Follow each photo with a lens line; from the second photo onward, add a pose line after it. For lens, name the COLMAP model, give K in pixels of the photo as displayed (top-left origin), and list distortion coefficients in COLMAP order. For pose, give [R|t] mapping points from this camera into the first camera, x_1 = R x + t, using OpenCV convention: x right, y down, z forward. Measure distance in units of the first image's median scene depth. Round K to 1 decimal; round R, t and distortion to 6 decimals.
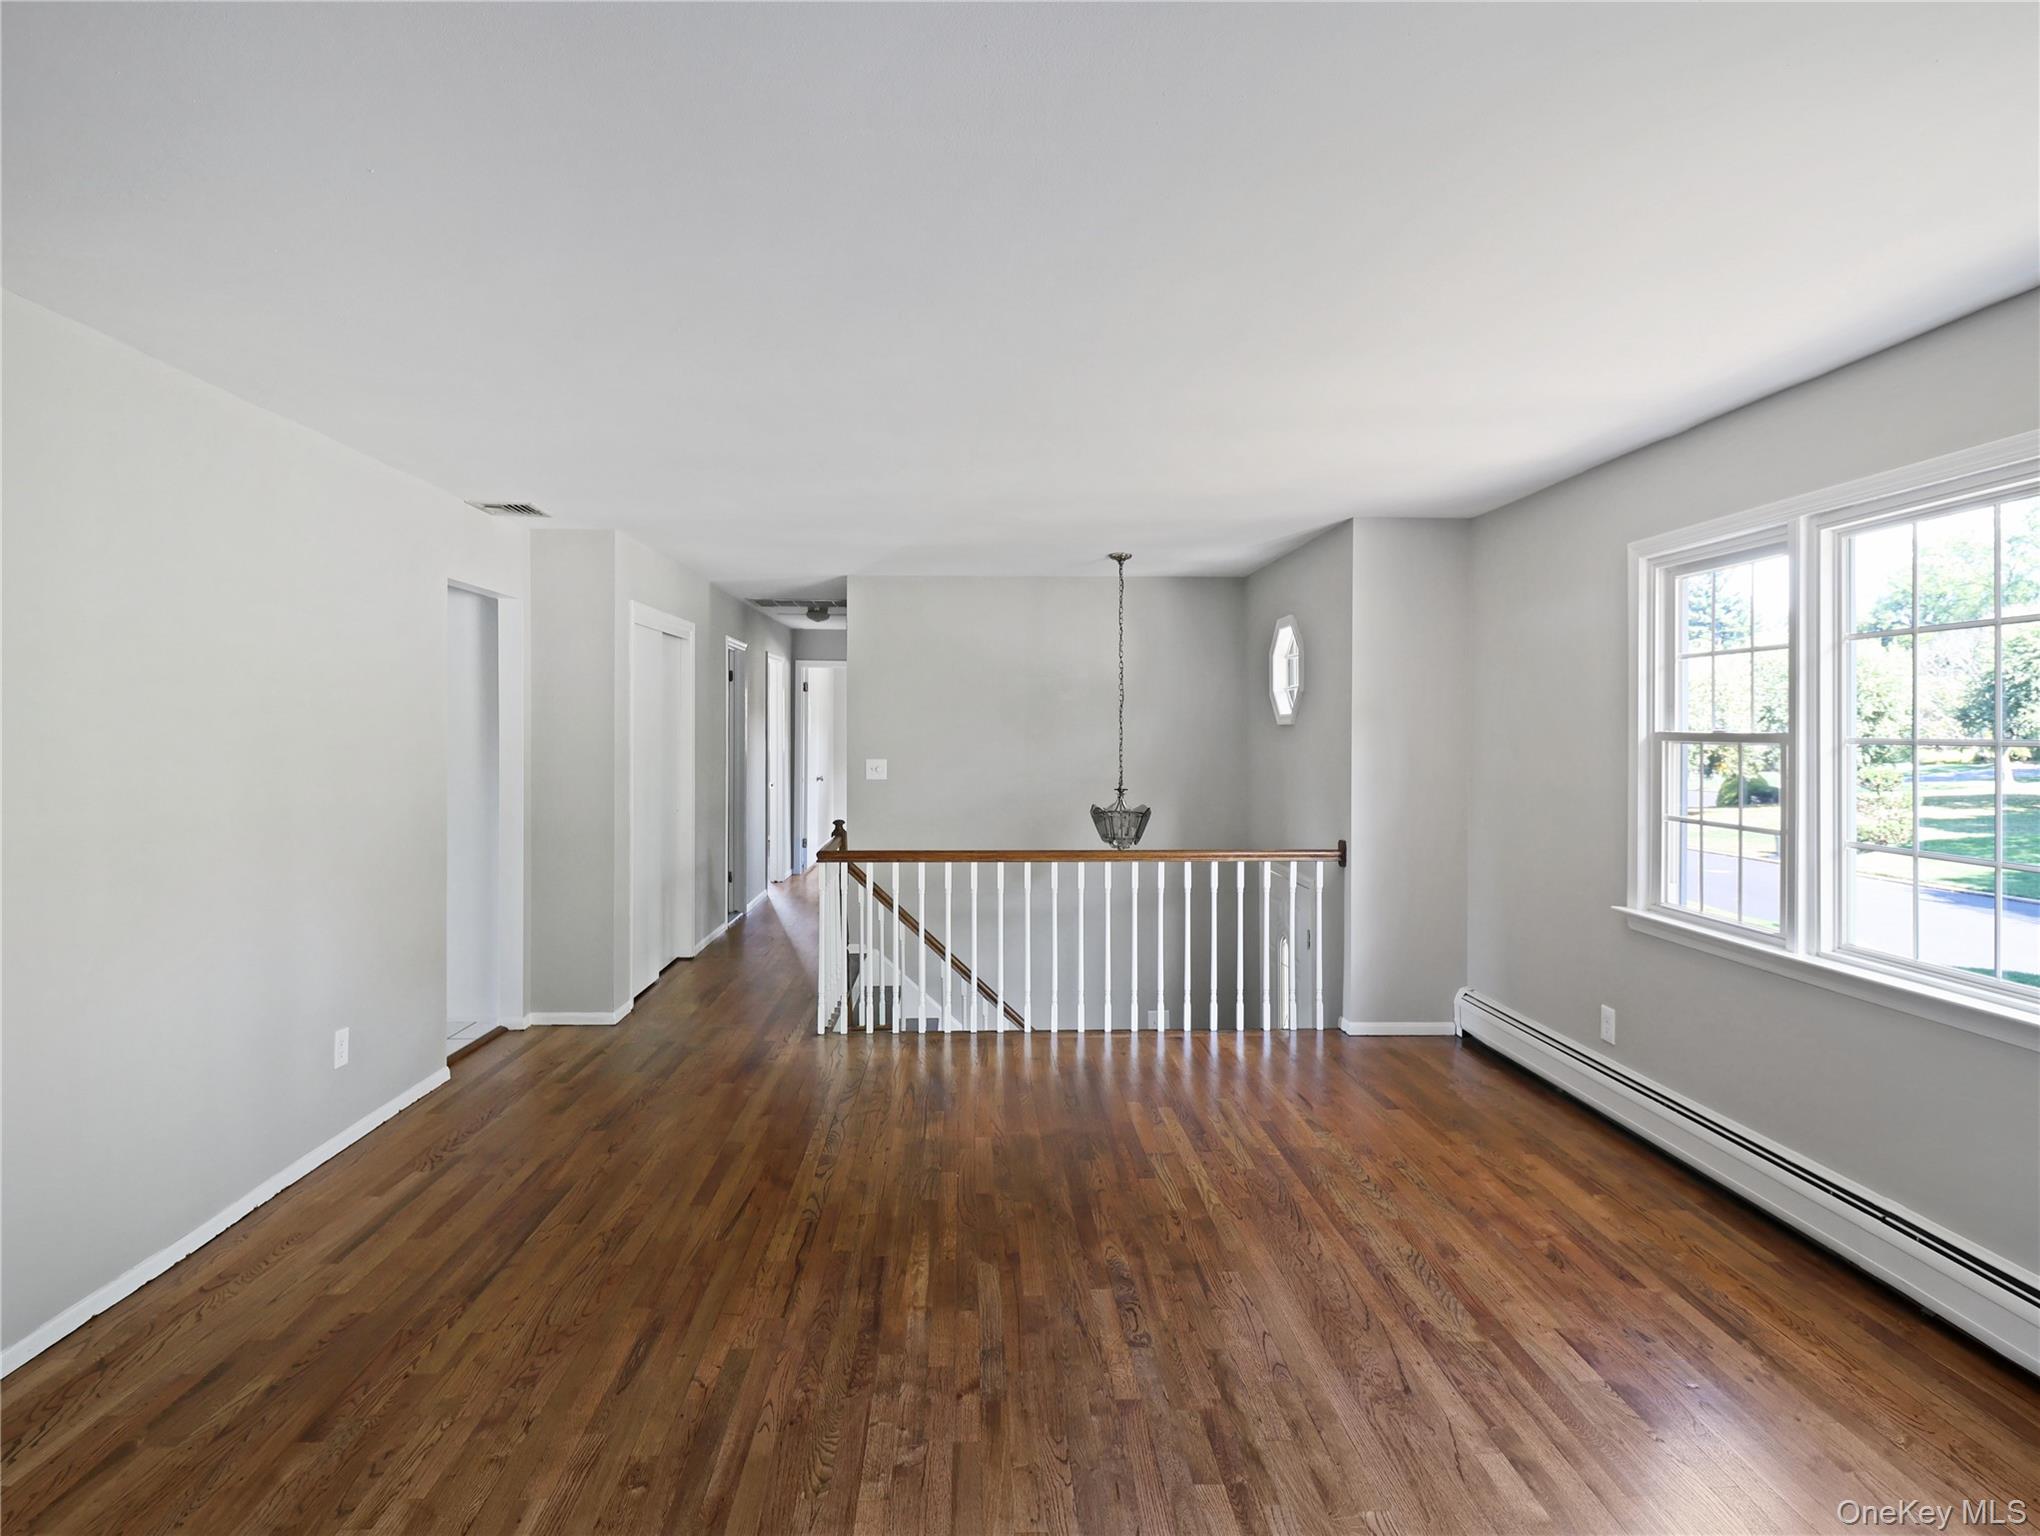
lens RADIAL K [[1120.4, 0, 1015.1], [0, 1120.4, 733.8], [0, 0, 1]] dist [0.013928, -0.023302]
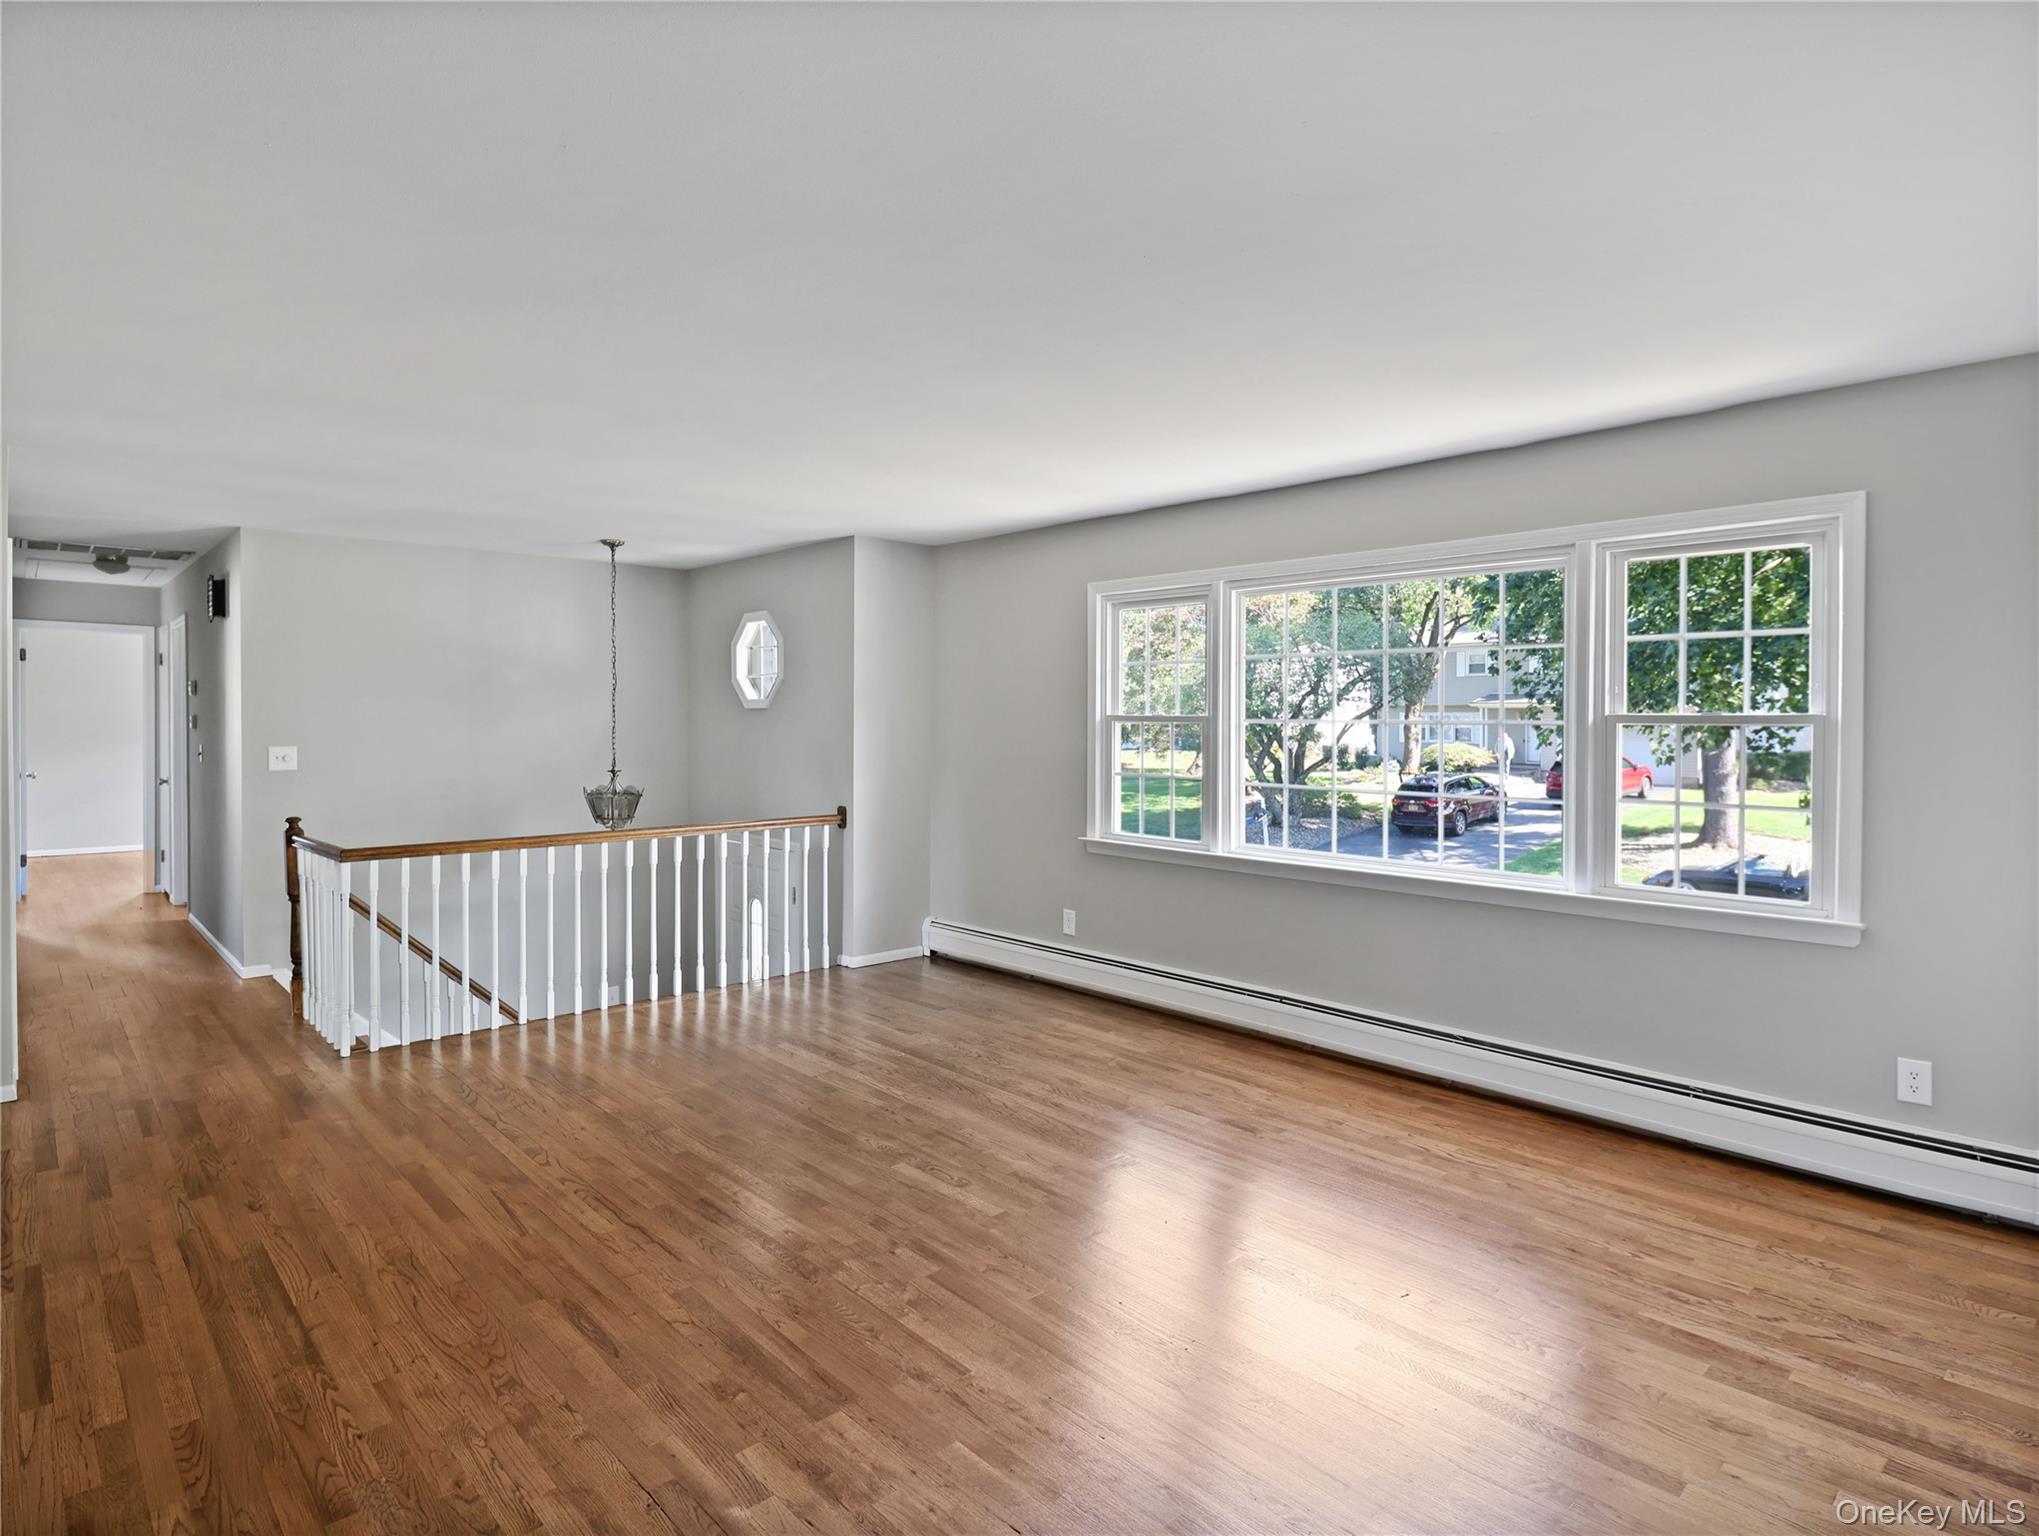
lens RADIAL K [[1098.8, 0, 1023.4], [0, 1098.8, 723.7], [0, 0, 1]] dist [0.015379, -0.021129]
pose [[0.752301, -0.004374, 0.658805, -0.337162], [0.000763, 0.999983, 0.005768, 0.001059], [-0.658819, -0.003836, 0.752292, -0.001186]]
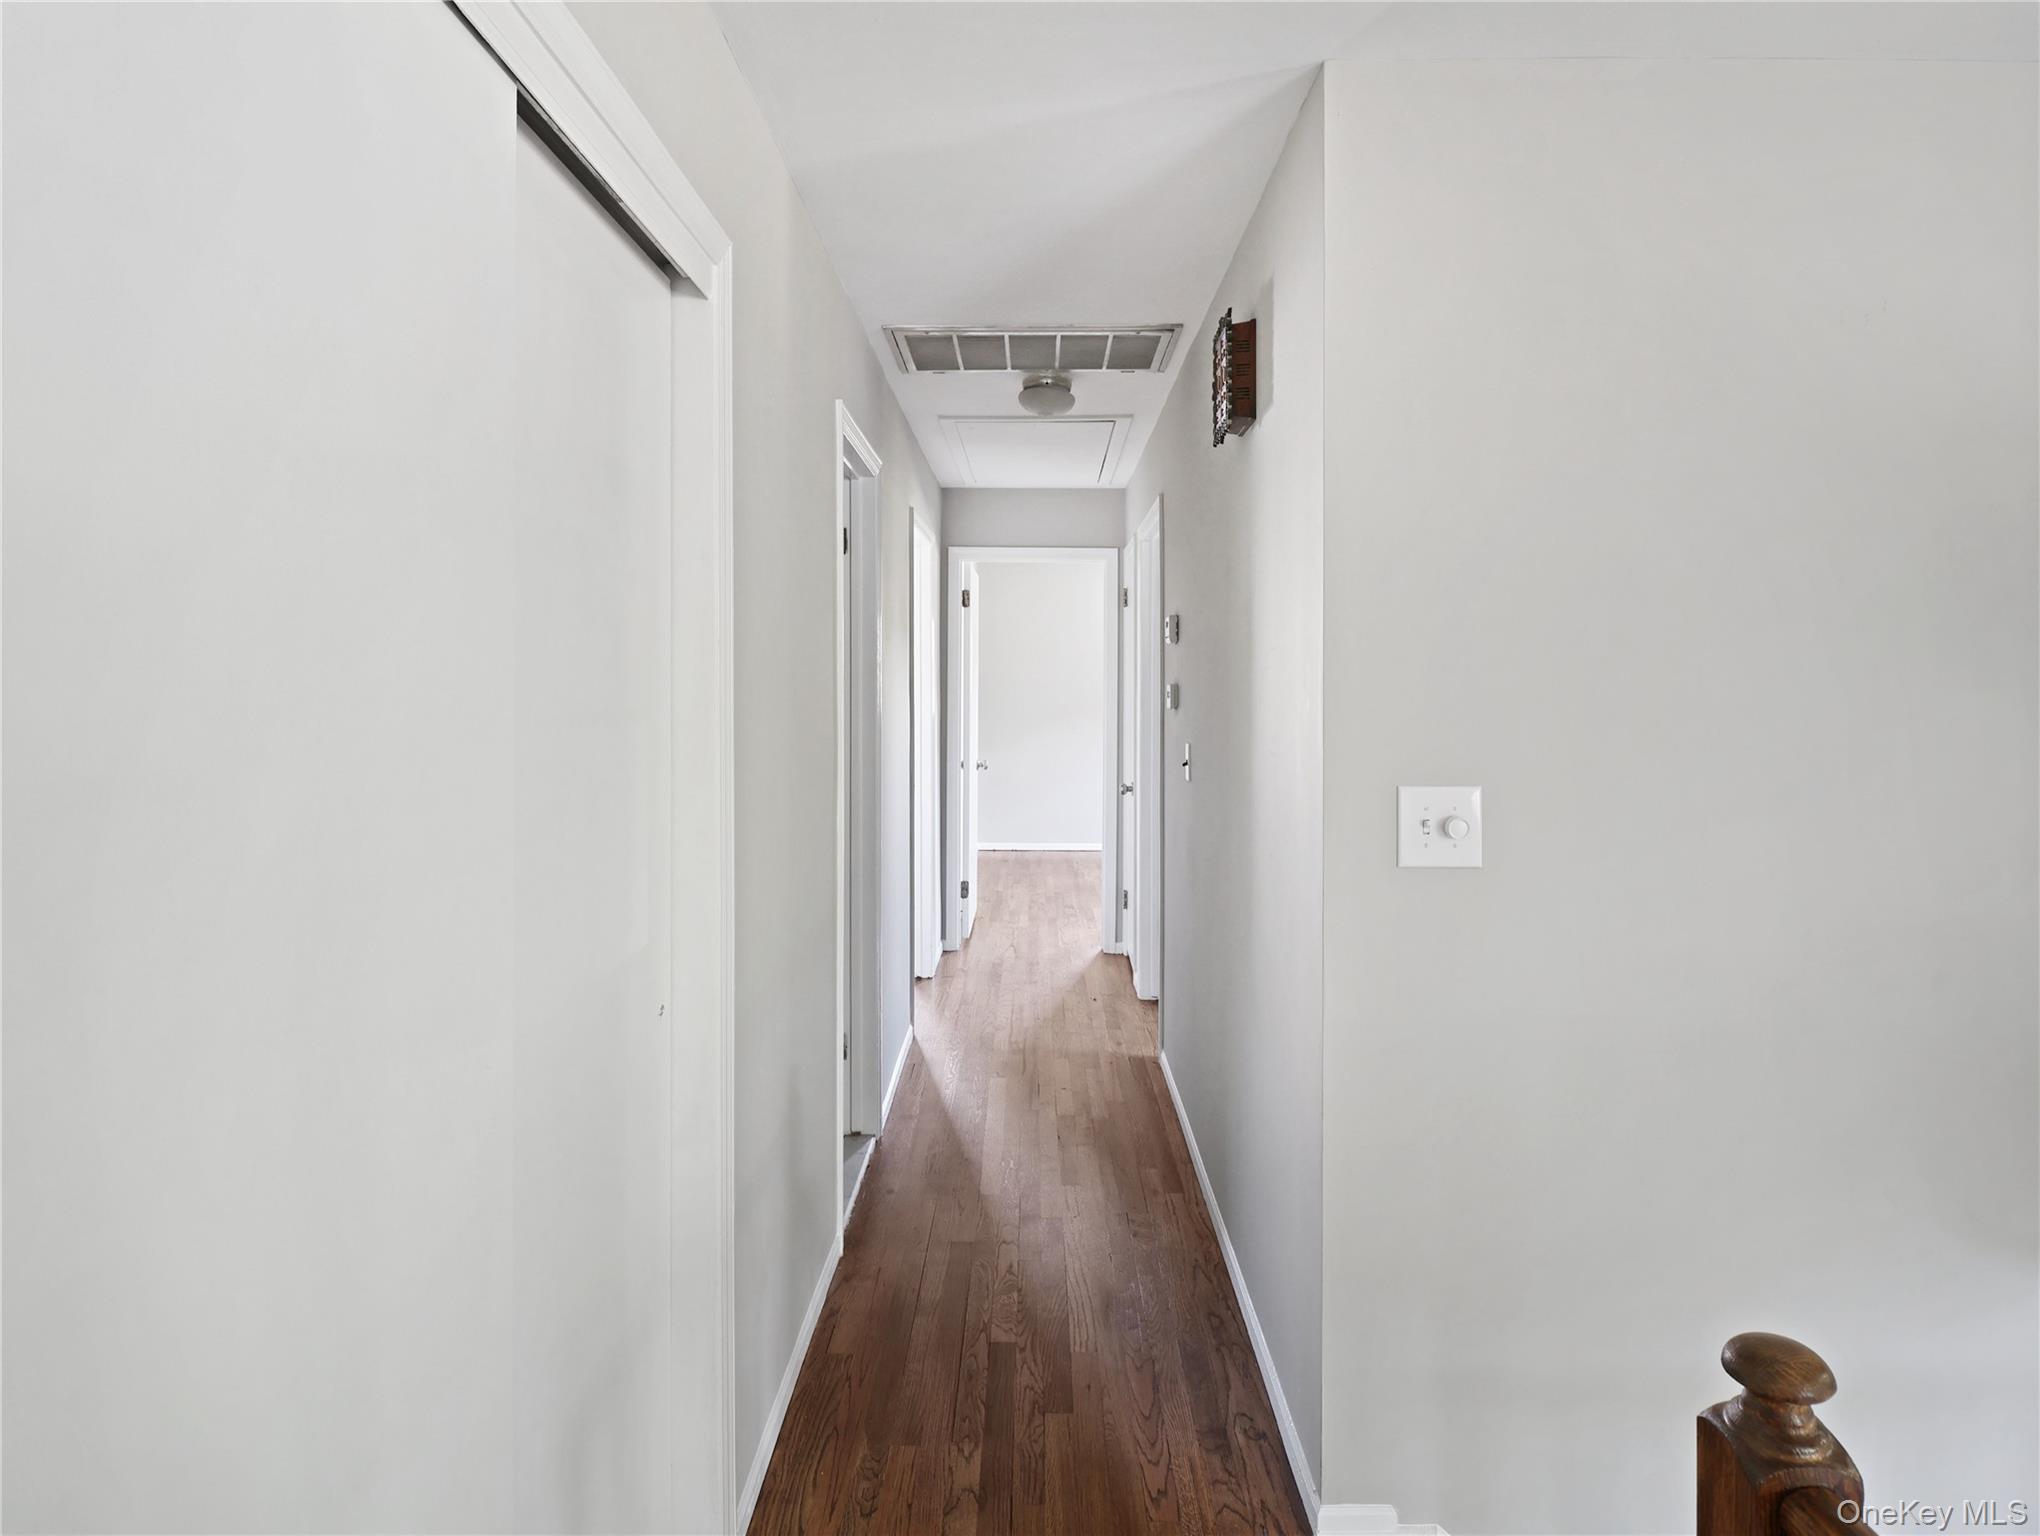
lens RADIAL K [[1056.1, 0, 1021.4], [0, 1056.1, 726.3], [0, 0, 1]] dist [-0.000001, -0.014709]
pose [[0.998768, 0.002477, -0.049561, -0.275500], [-0.000689, 0.999349, 0.036061, 0.000935], [0.049618, -0.035982, 0.998120, 1.015059]]
